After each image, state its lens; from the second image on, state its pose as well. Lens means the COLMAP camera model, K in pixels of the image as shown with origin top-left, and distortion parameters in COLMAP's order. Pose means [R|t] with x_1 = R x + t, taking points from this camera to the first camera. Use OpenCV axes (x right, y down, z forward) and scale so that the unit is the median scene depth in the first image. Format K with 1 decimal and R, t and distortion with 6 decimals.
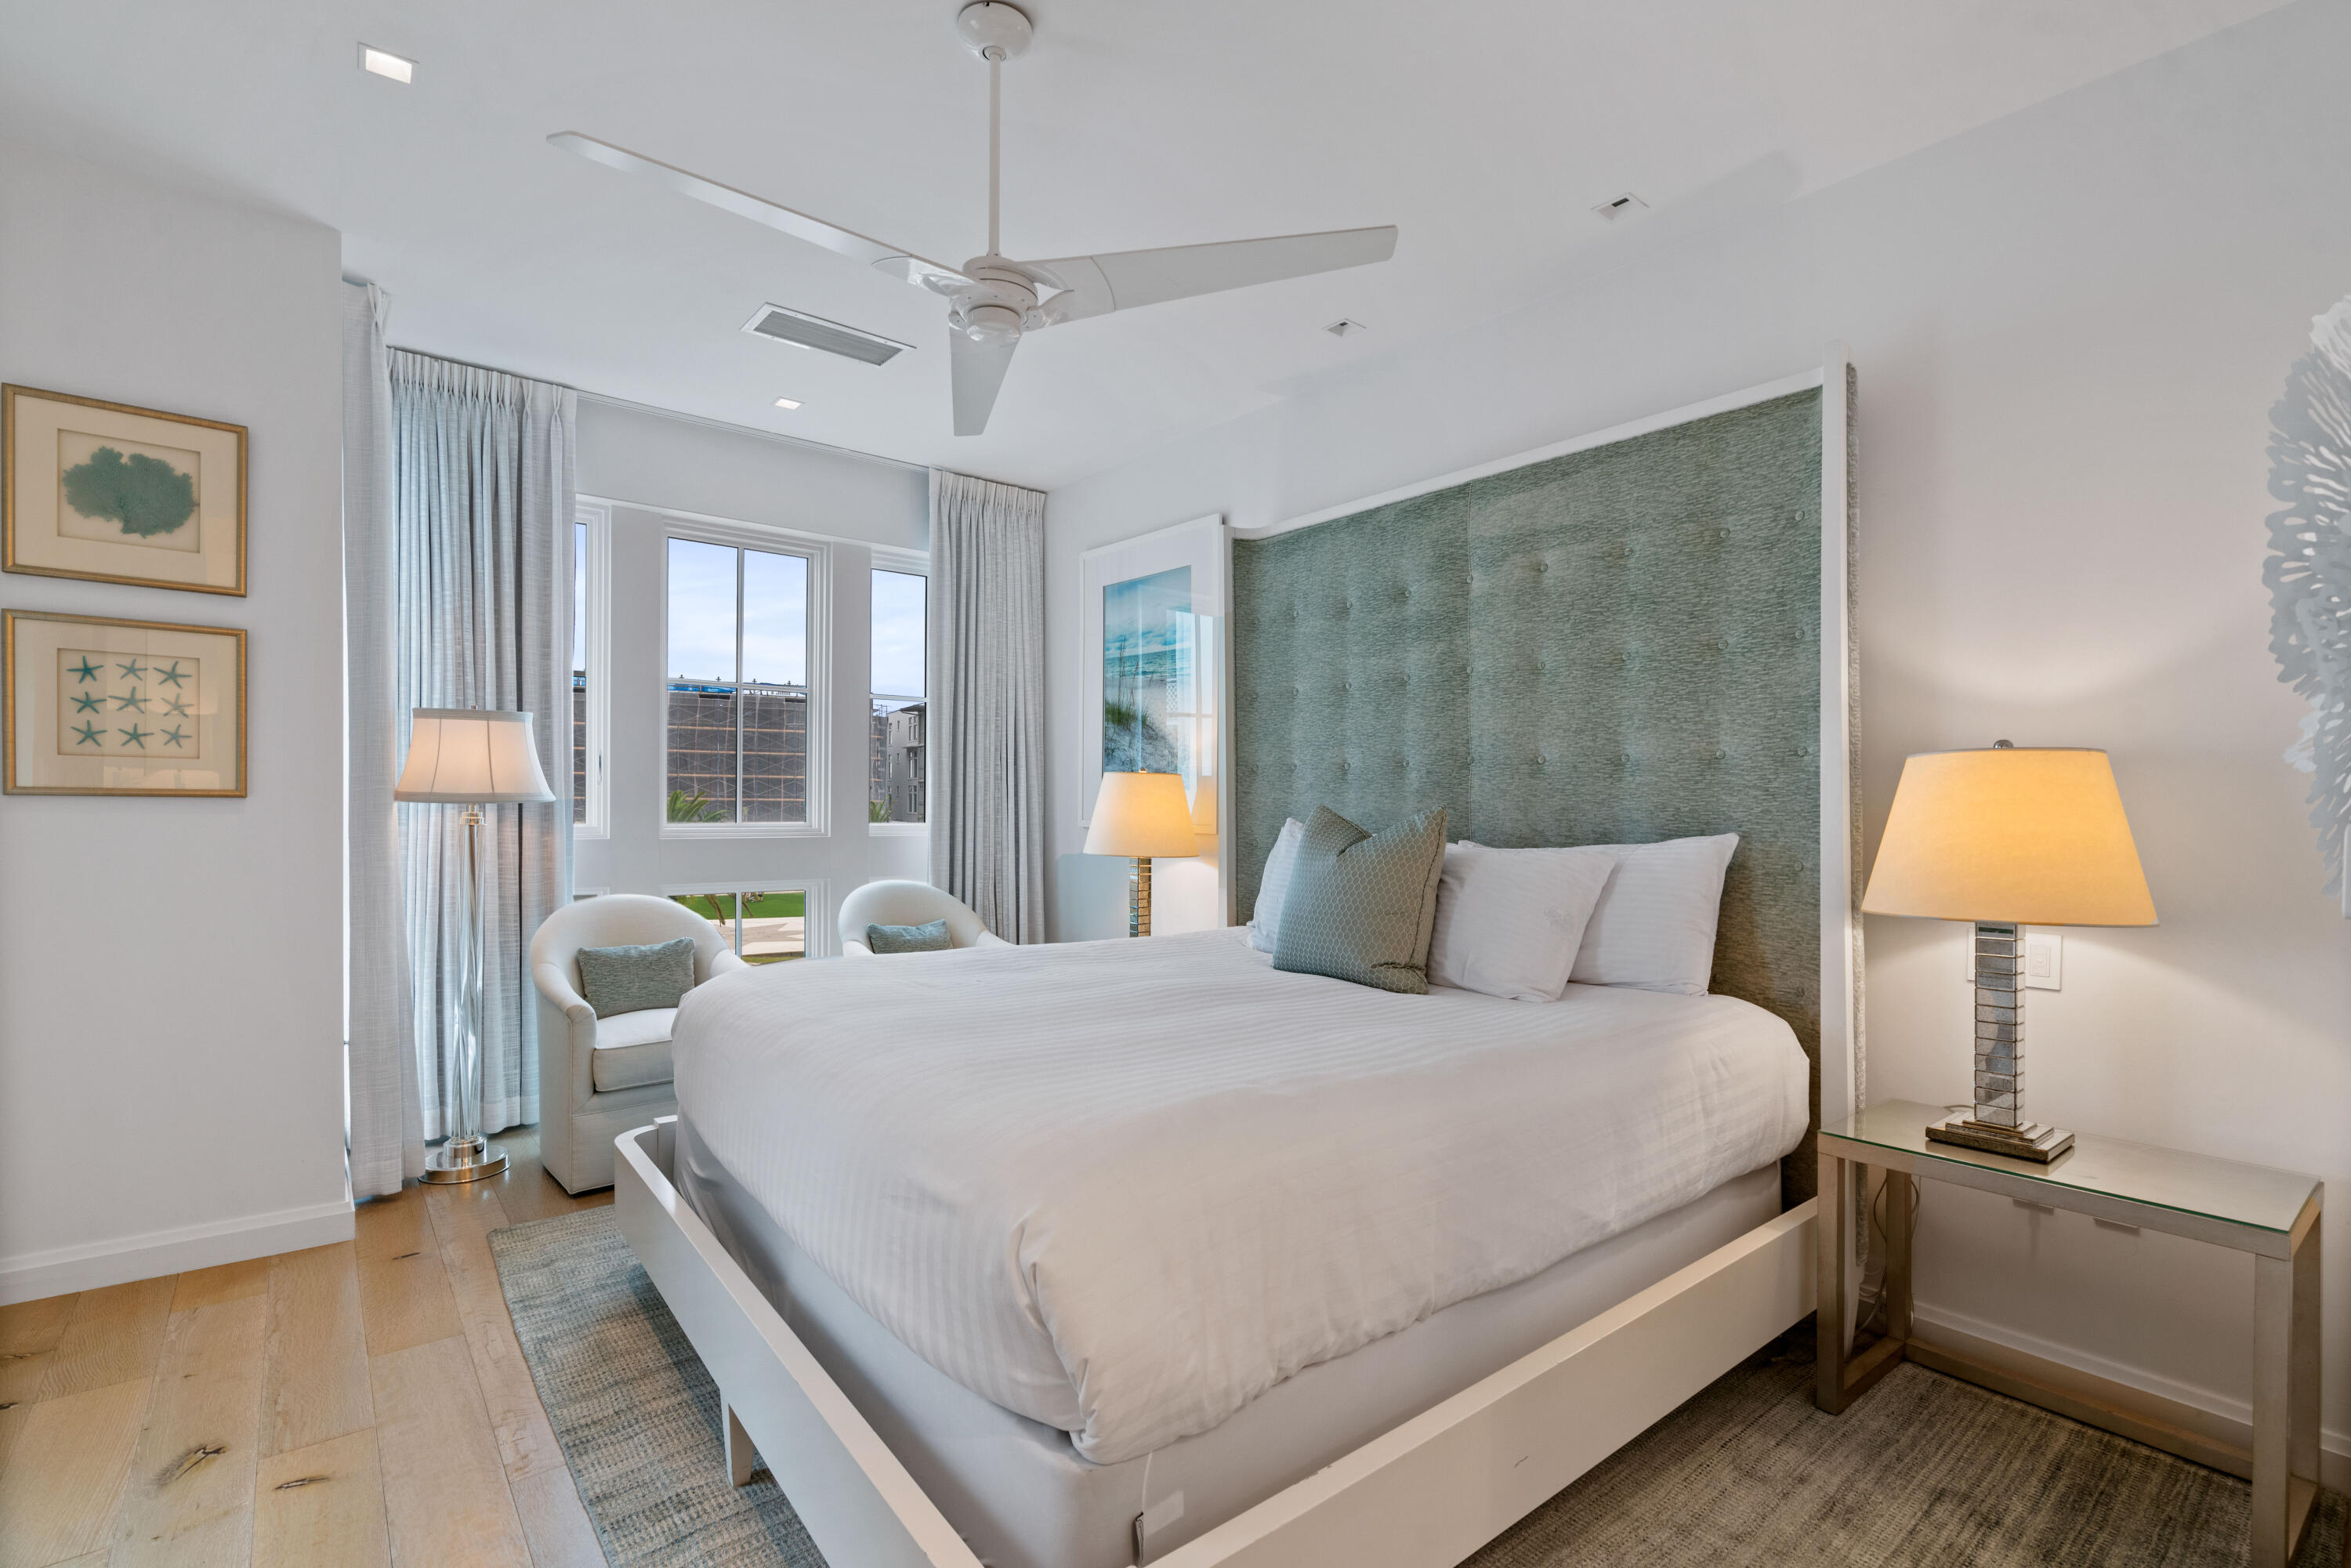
lens RADIAL K [[1055.6, 0, 1175.3], [0, 1055.6, 804.6], [0, 0, 1]] dist [-0.001386, -0.000042]
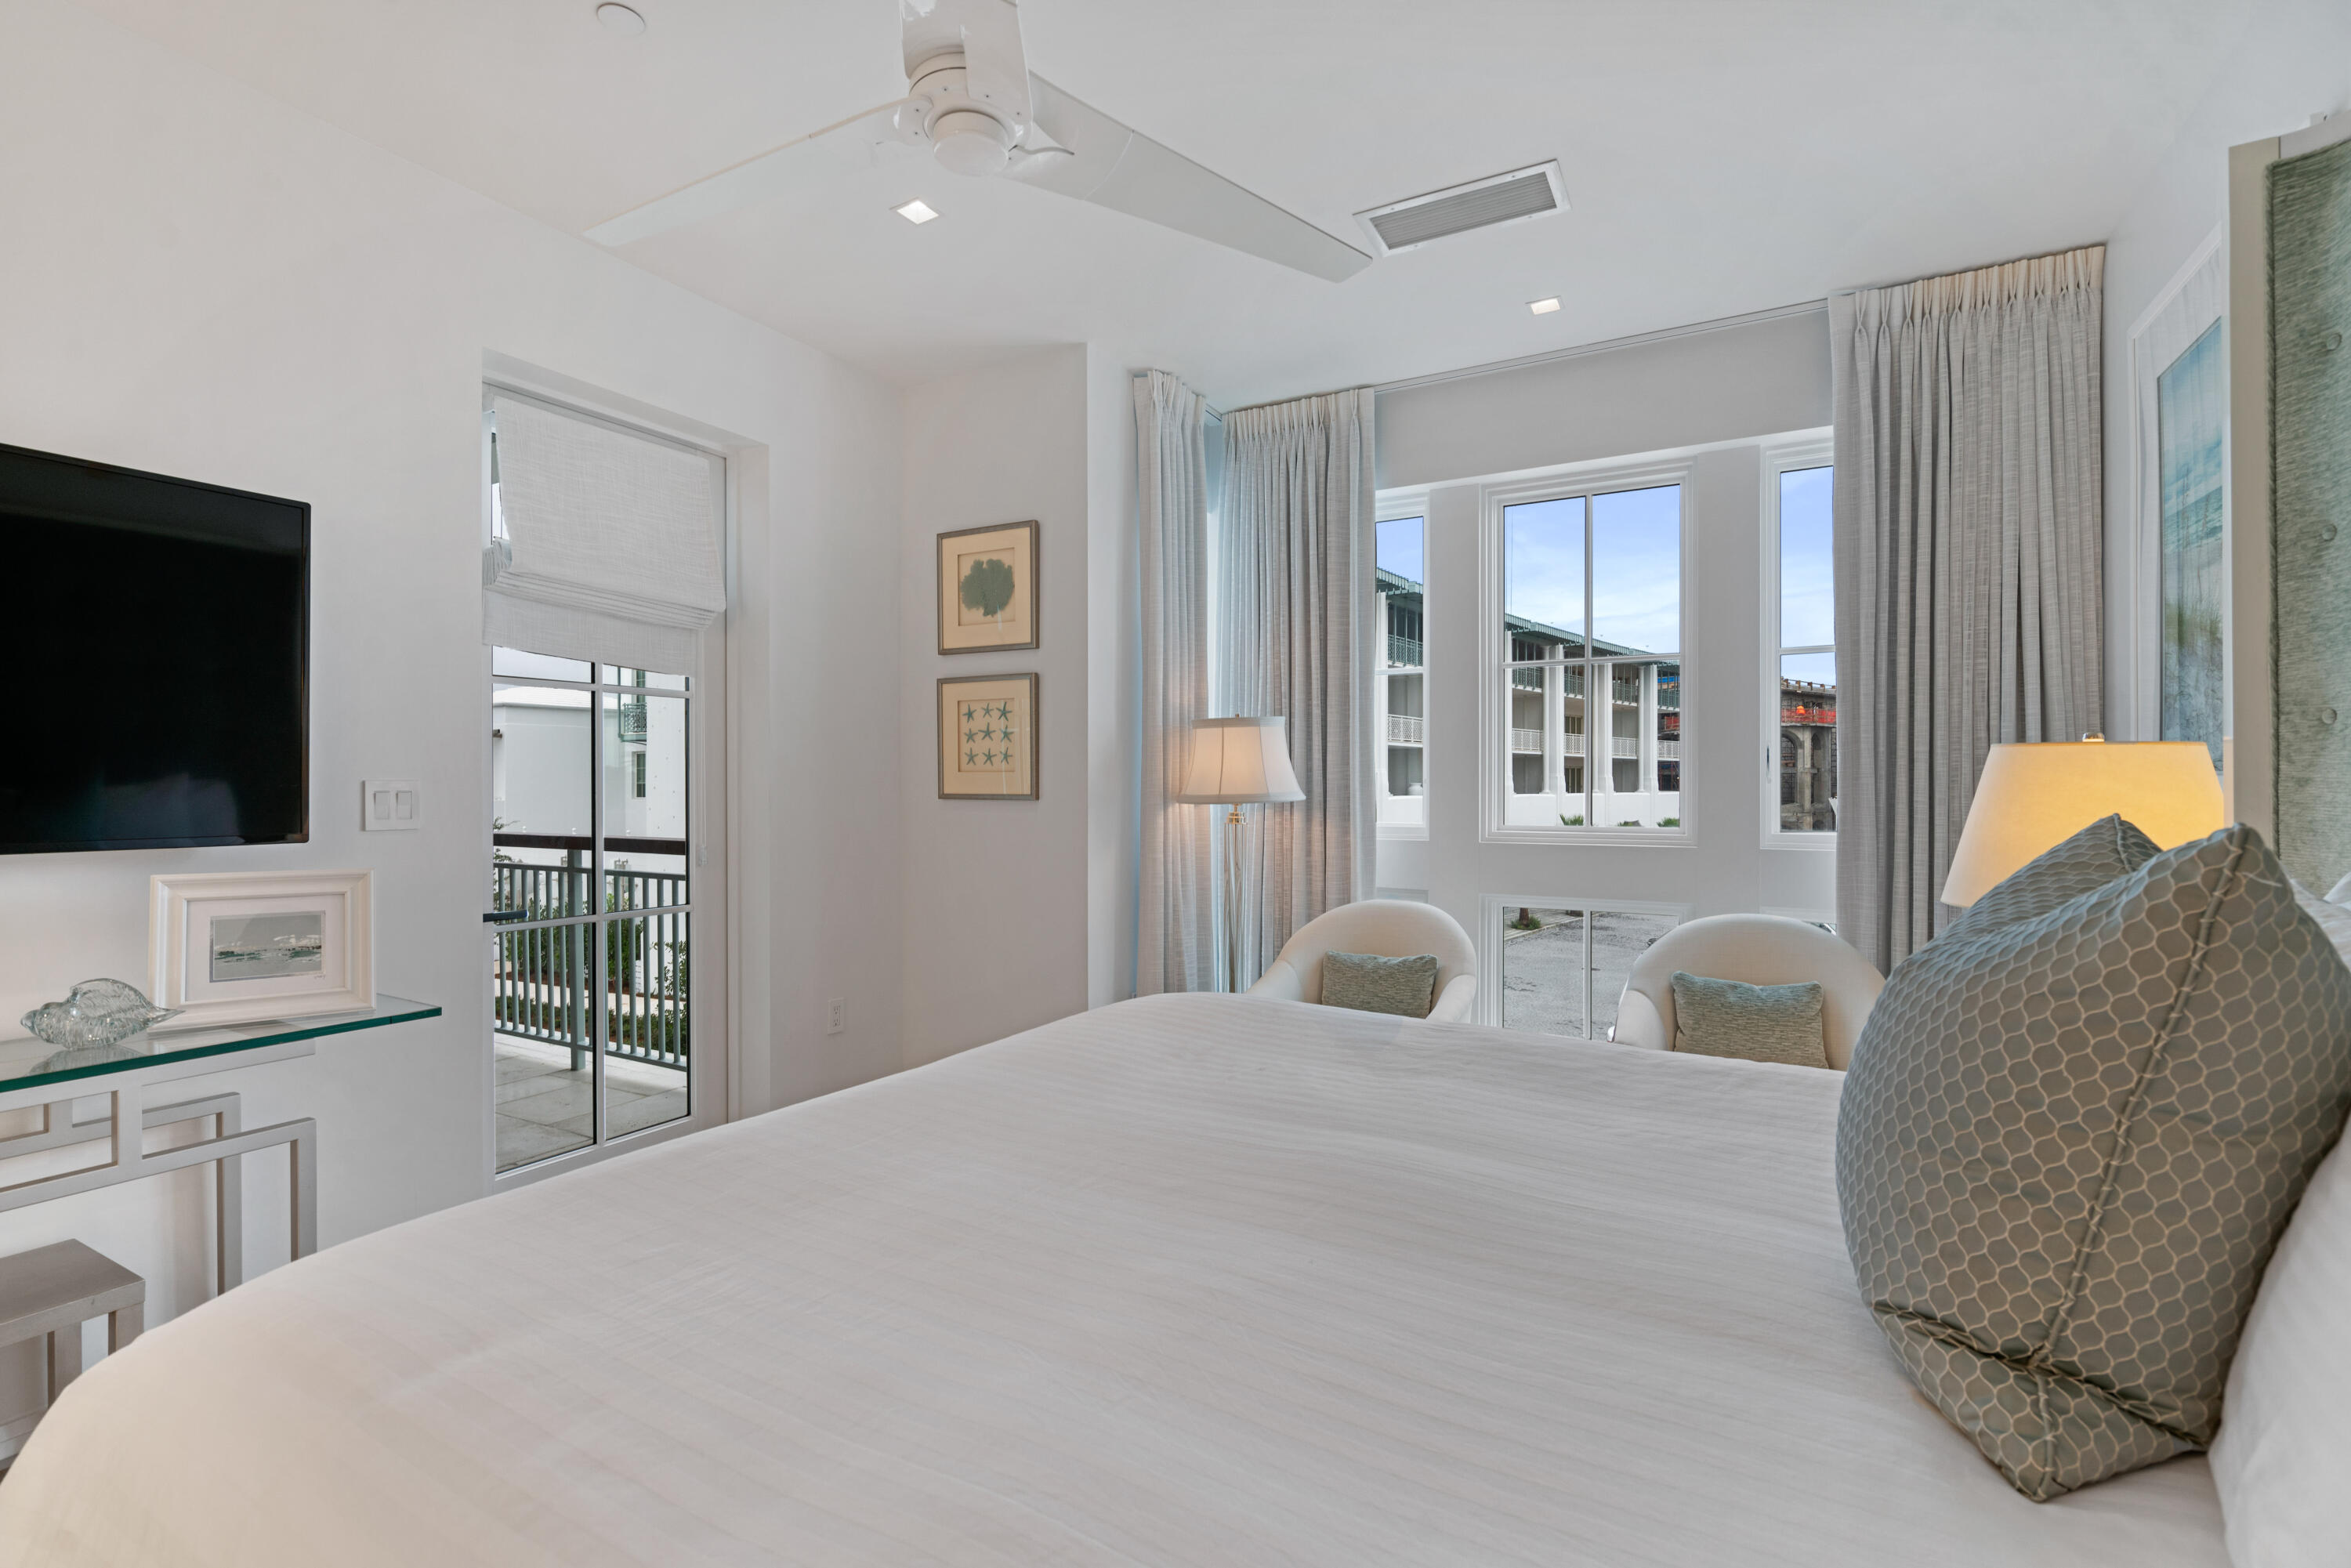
lens RADIAL K [[1065.3, 0, 1147.1], [0, 1065.3, 777.8], [0, 0, 1]] dist [-0.004580, -0.000245]
pose [[0.369324, -0.024762, -0.928971, 0.296506], [0.002282, 0.999666, -0.025740, 0.000149], [0.929298, 0.007386, 0.369257, 0.467168]]
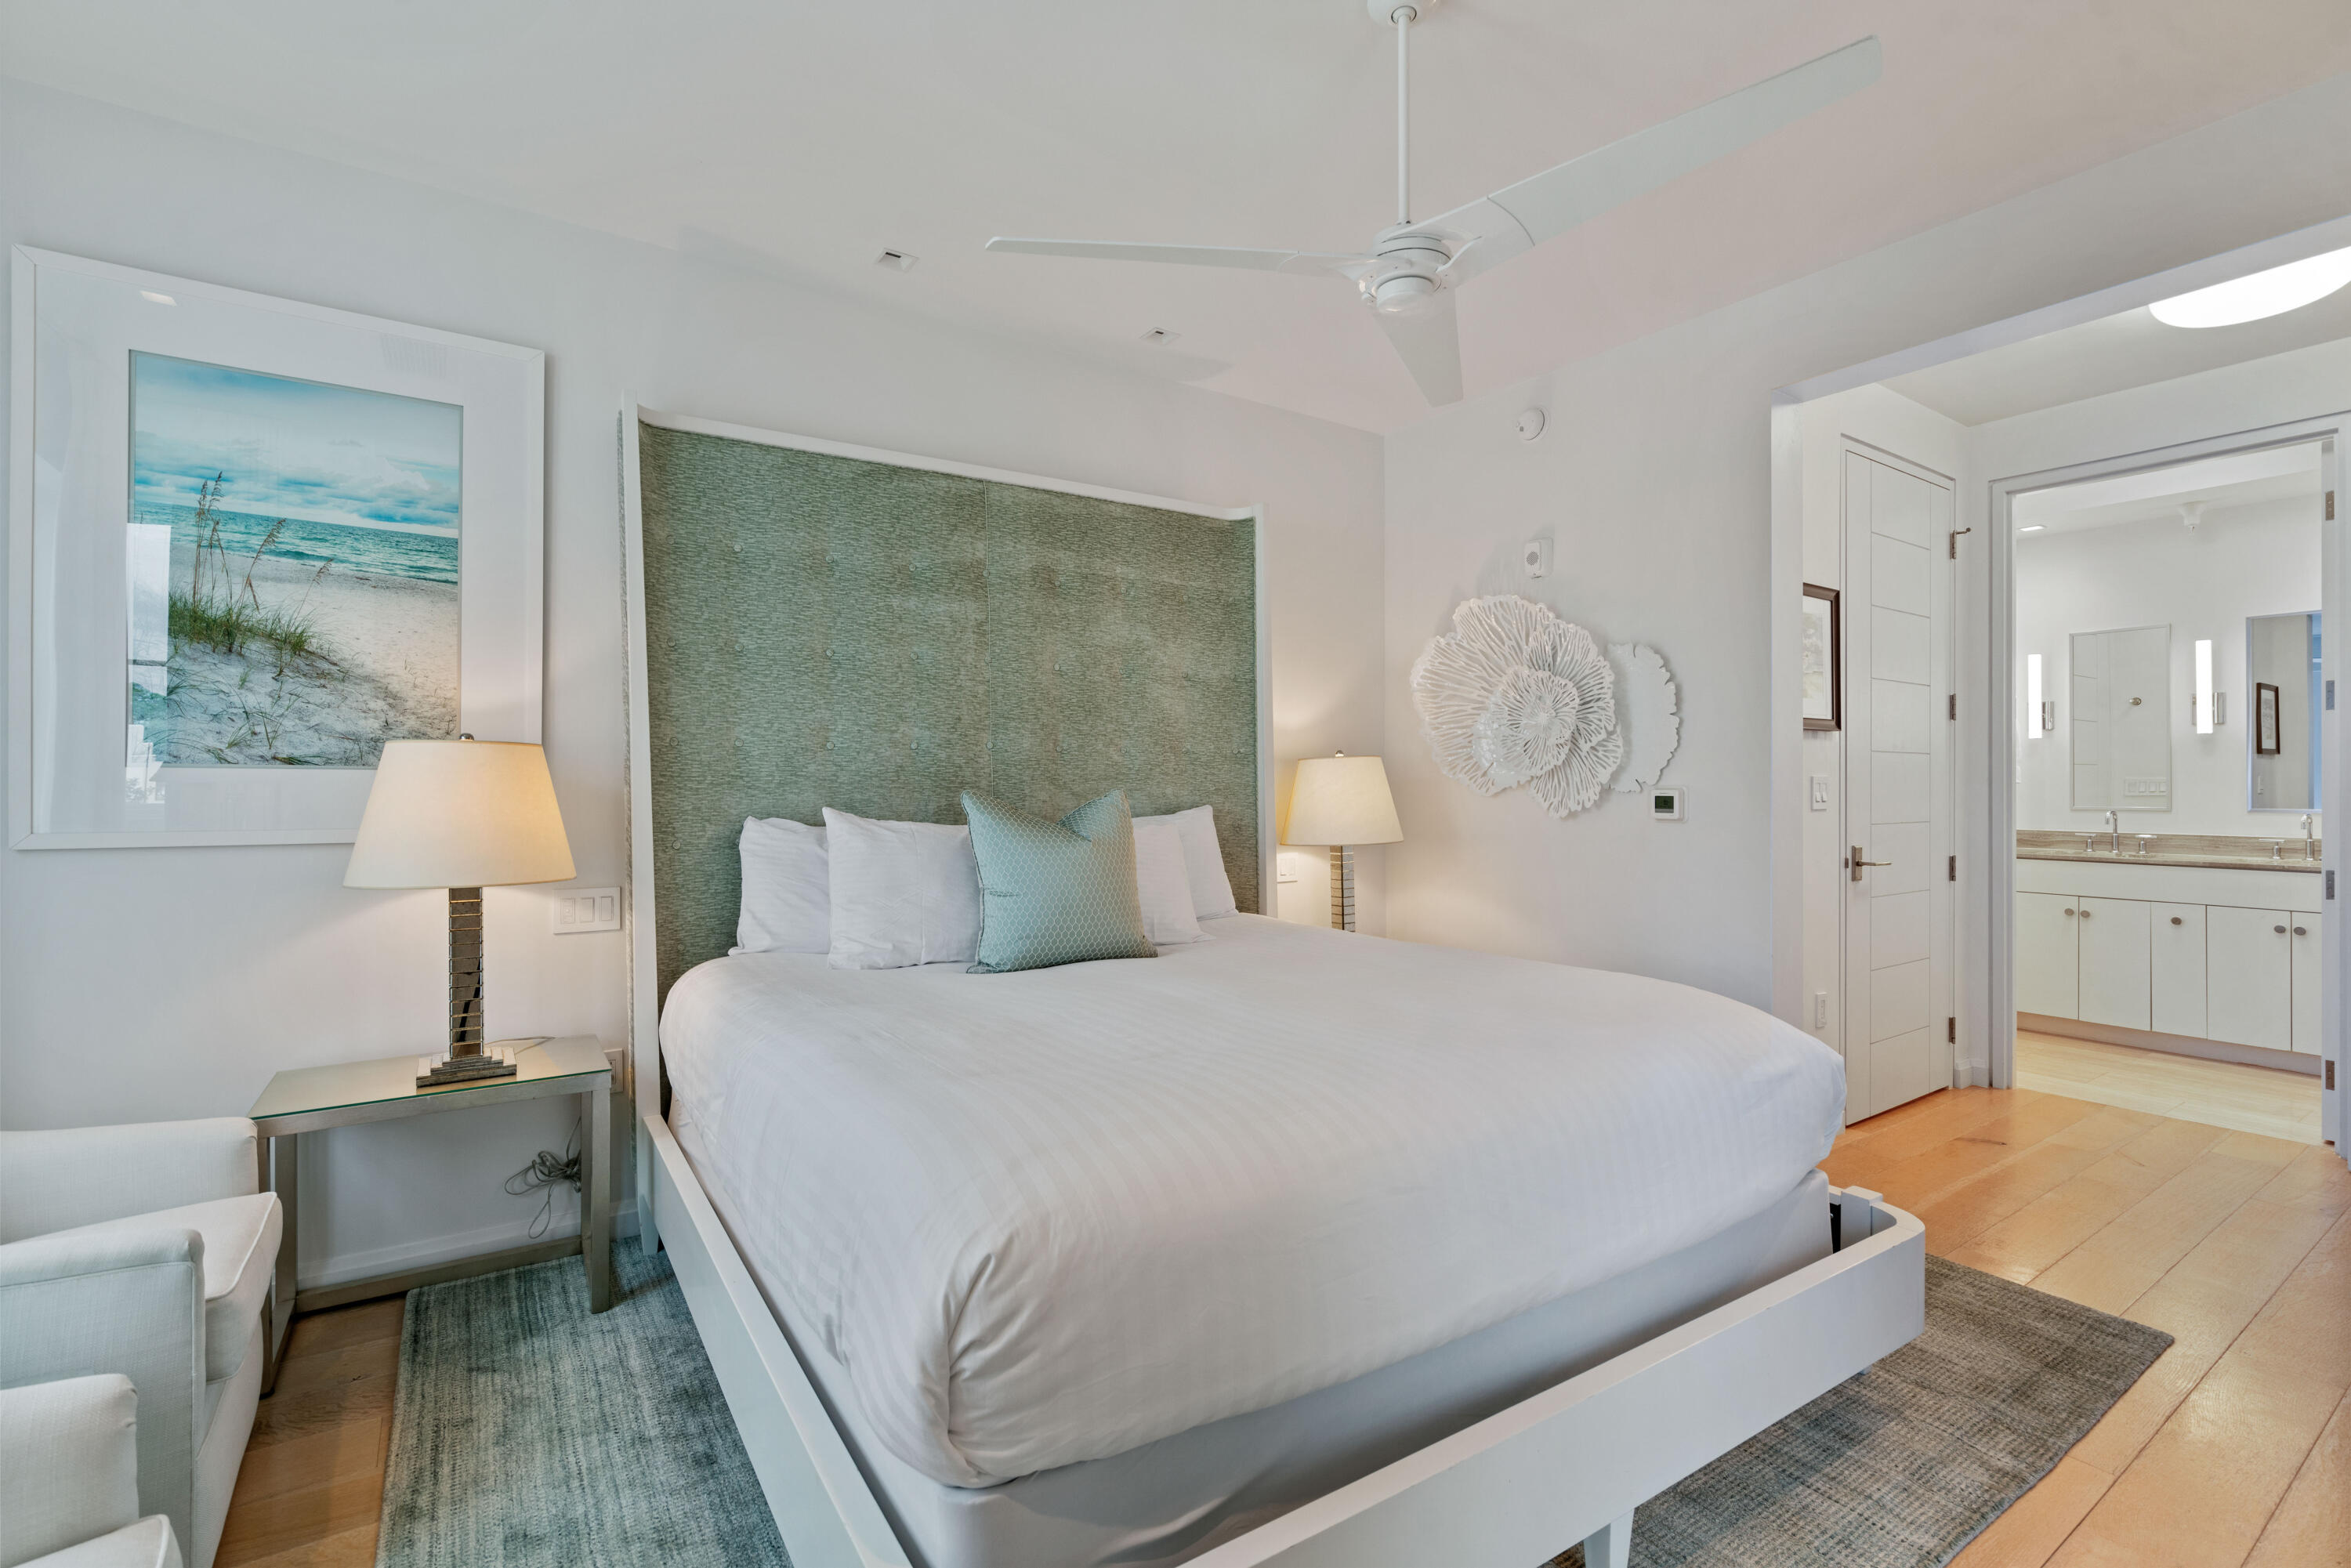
lens RADIAL K [[1065.3, 0, 1147.1], [0, 1065.3, 777.8], [0, 0, 1]] dist [-0.004580, -0.000245]
pose [[0.115450, -0.010812, 0.993254, -0.638951], [0.004625, 0.999936, 0.010347, -0.016883], [-0.993303, 0.003400, 0.115493, 0.616628]]
